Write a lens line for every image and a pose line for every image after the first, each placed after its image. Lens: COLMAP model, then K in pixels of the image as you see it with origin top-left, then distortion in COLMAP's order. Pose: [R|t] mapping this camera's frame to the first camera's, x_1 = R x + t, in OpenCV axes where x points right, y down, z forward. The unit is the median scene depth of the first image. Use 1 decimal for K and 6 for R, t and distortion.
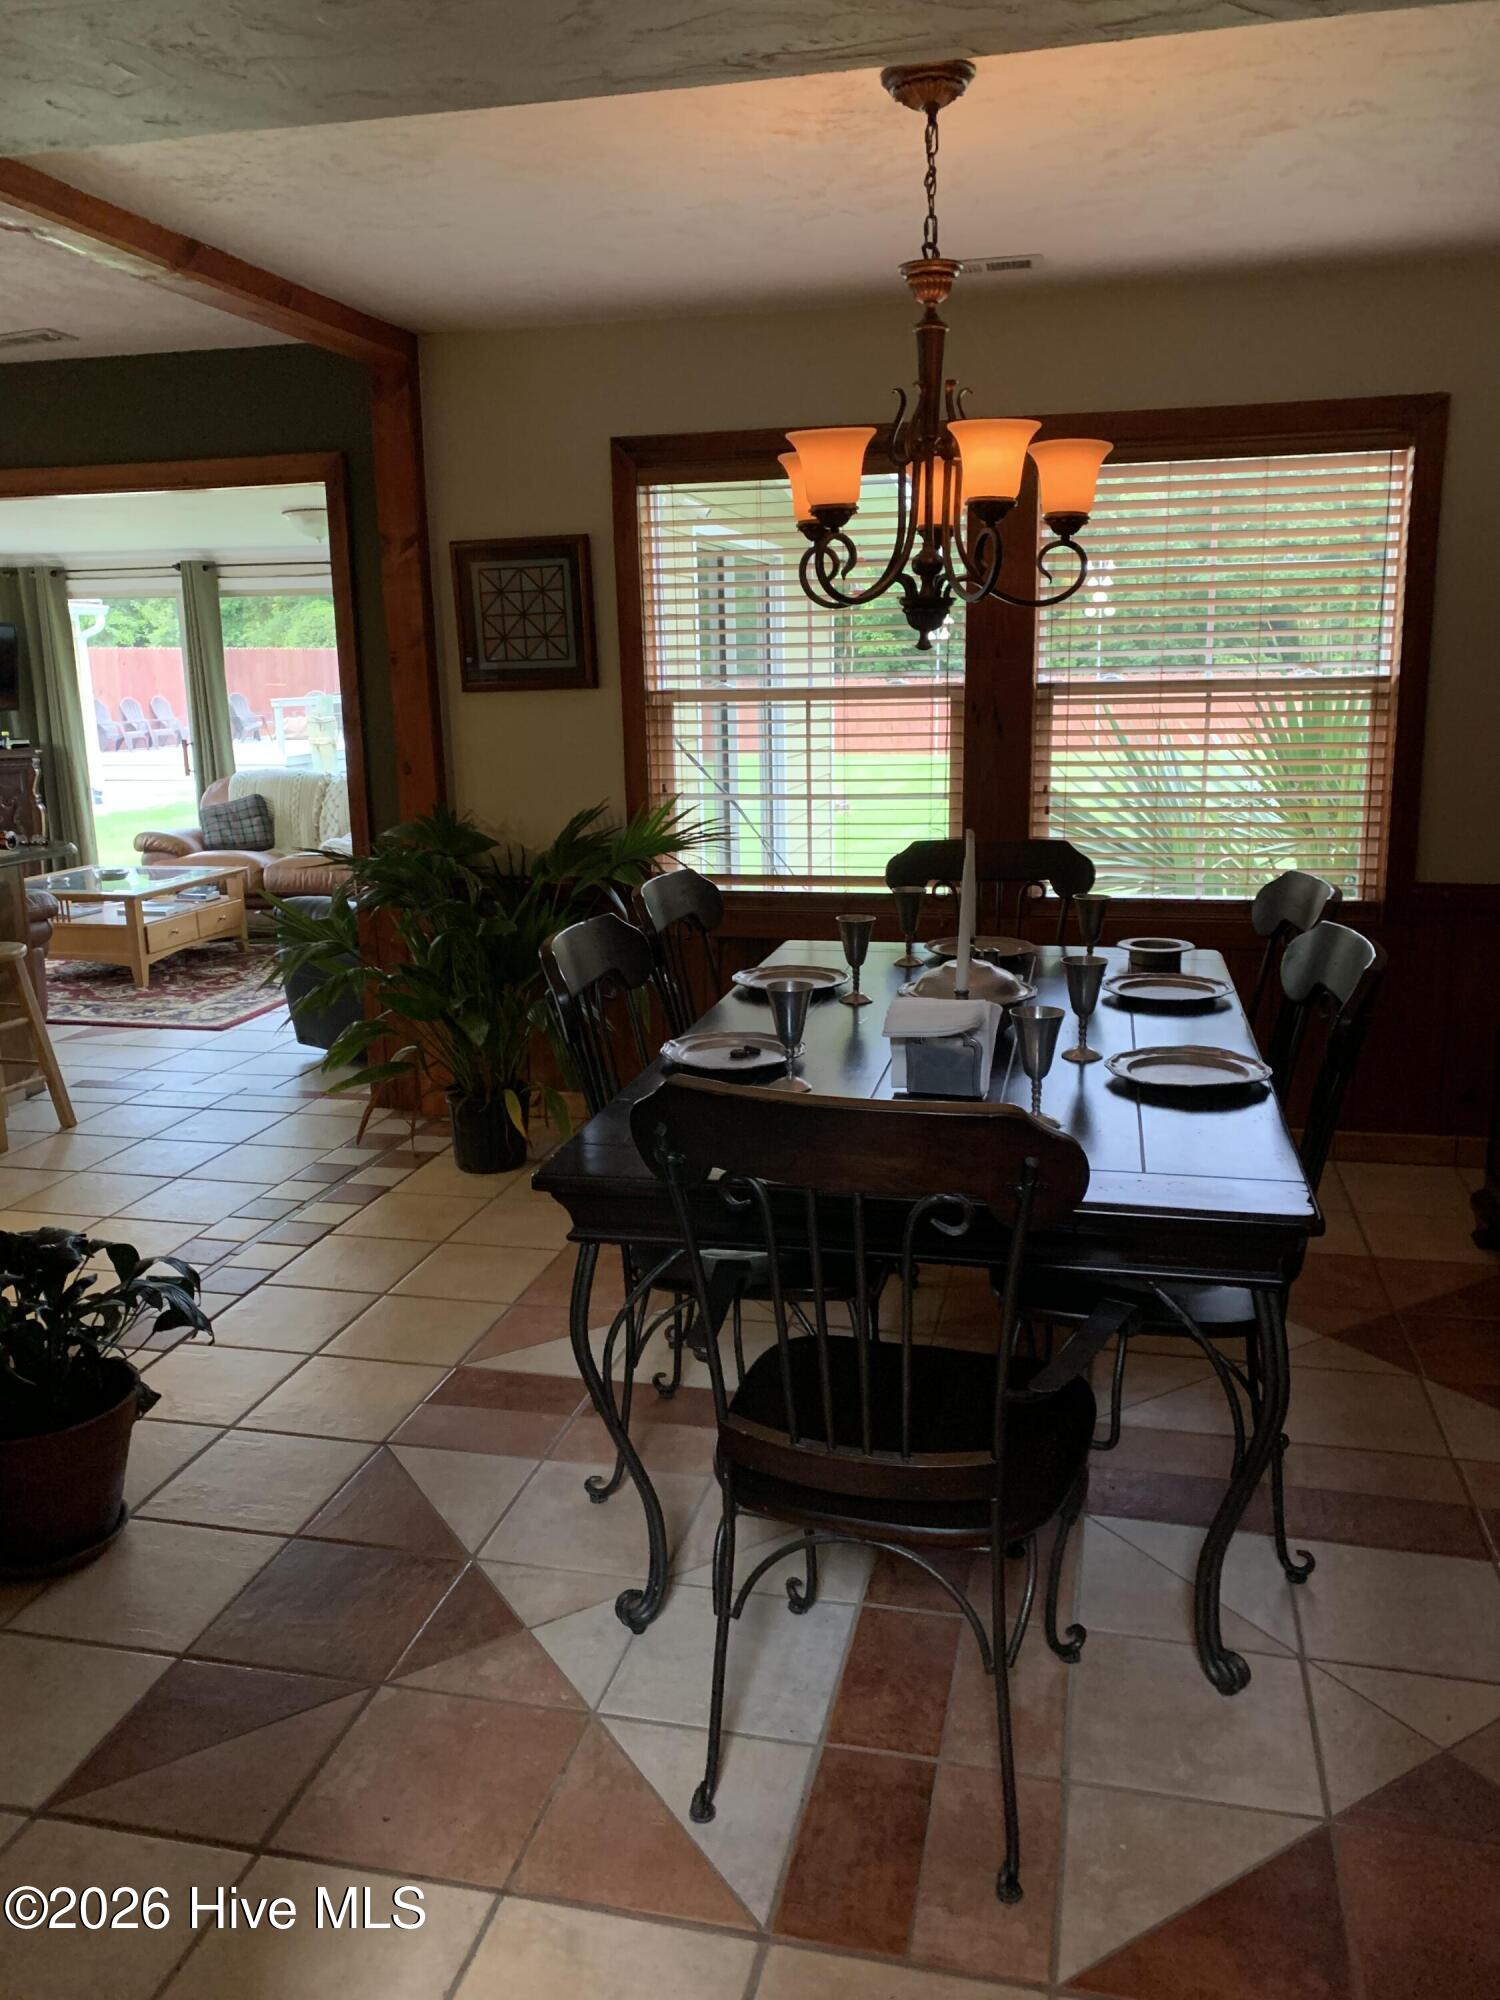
lens RADIAL K [[1522.1, 0, 755.1], [0, 1522.1, 985.0], [0, 0, 1]] dist [0.003060, -0.011370]
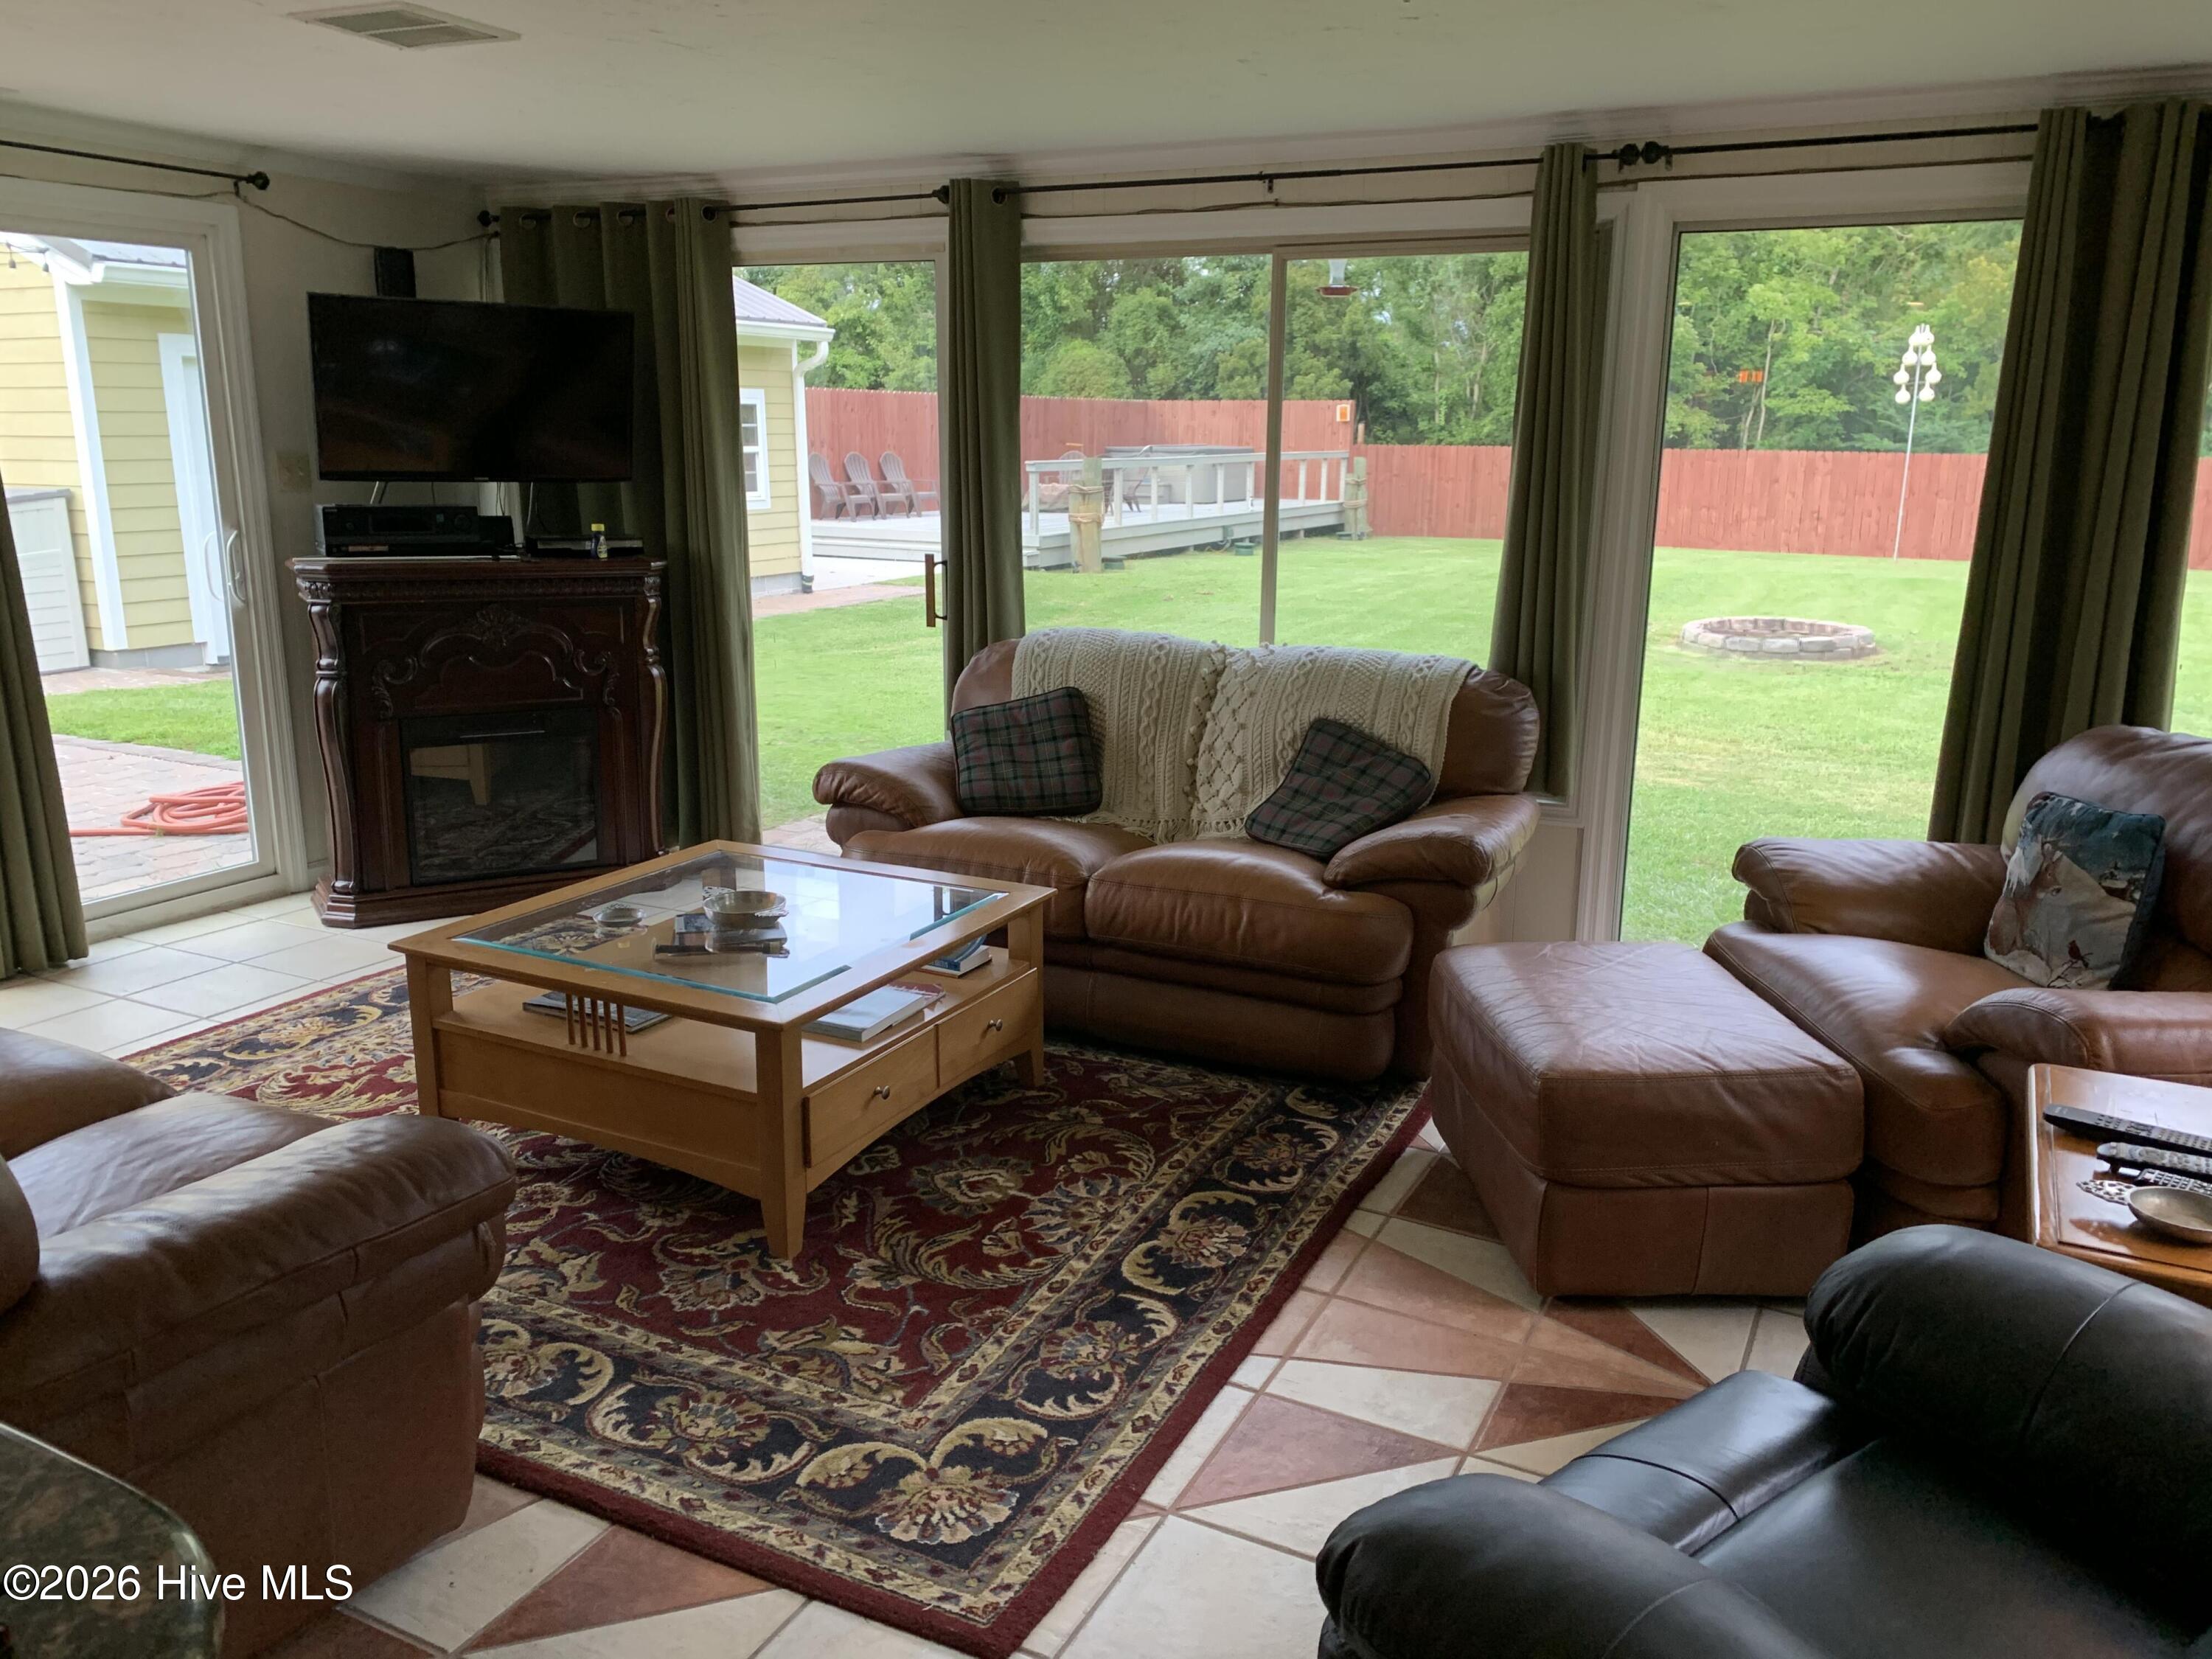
lens RADIAL K [[1683.5, 0, 1111.4], [0, 1683.5, 840.5], [0, 0, 1]] dist [0.003060, -0.011370]
pose [[0.970691, 0.084680, -0.224918, -0.191693], [-0.077238, 0.996140, 0.041698, -0.098399], [0.227581, -0.023103, 0.973485, 0.492002]]
